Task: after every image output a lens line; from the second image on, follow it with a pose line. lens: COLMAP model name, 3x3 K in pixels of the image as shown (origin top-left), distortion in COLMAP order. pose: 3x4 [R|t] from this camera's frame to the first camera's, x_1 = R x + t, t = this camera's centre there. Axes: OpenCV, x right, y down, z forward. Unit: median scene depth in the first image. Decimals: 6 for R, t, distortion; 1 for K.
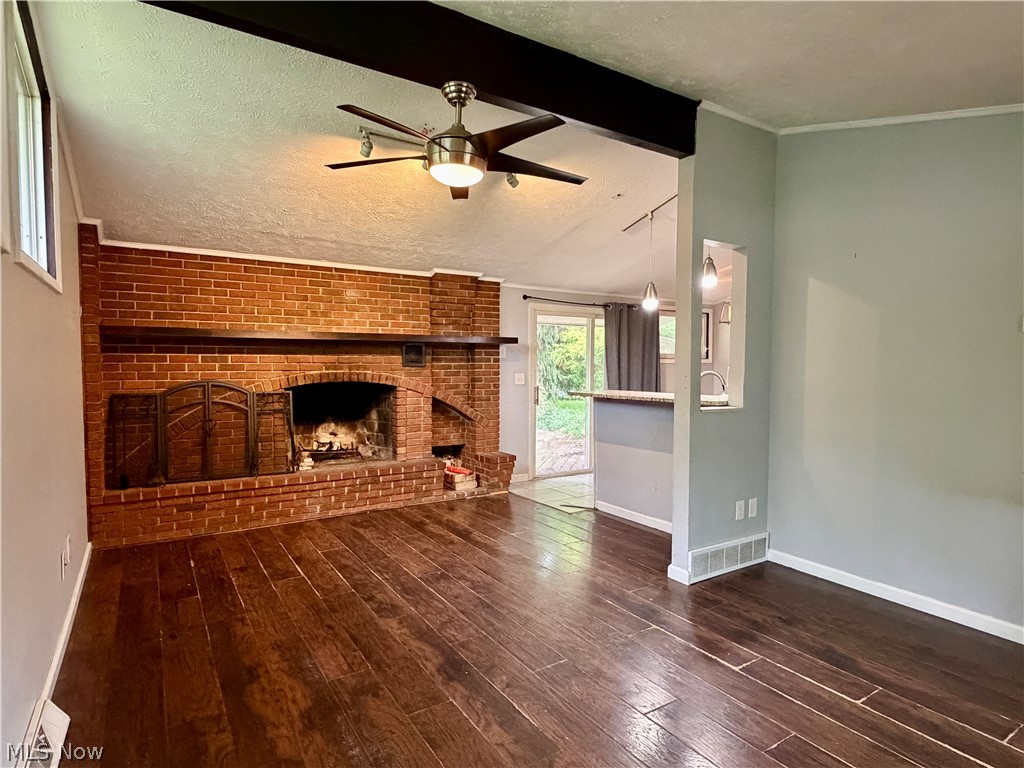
lens RADIAL K [[574.3, 0, 513.9], [0, 574.3, 386.5], [0, 0, 1]] dist [0.000210, 0.000067]
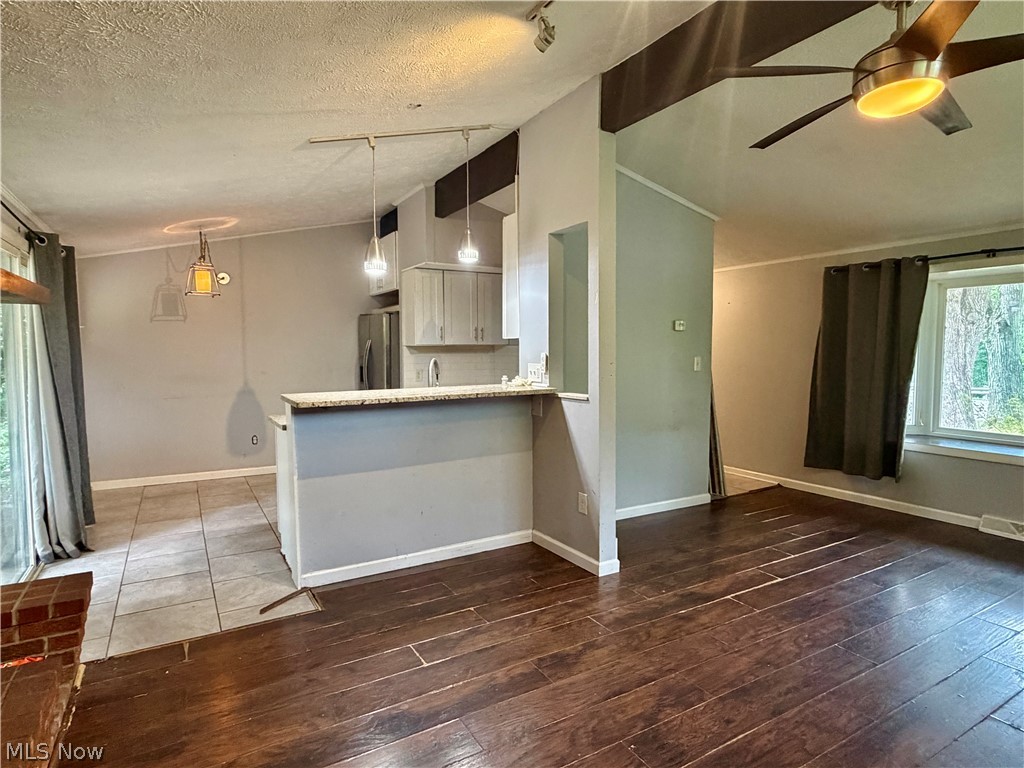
lens RADIAL K [[574.3, 0, 513.8], [0, 574.3, 385.1], [0, 0, 1]] dist [0.000210, 0.000067]
pose [[0.030679, -0.067742, 0.997231, -0.727291], [0.044145, 0.996819, 0.066355, -0.054194], [-0.998554, 0.041988, 0.033572, 1.227541]]
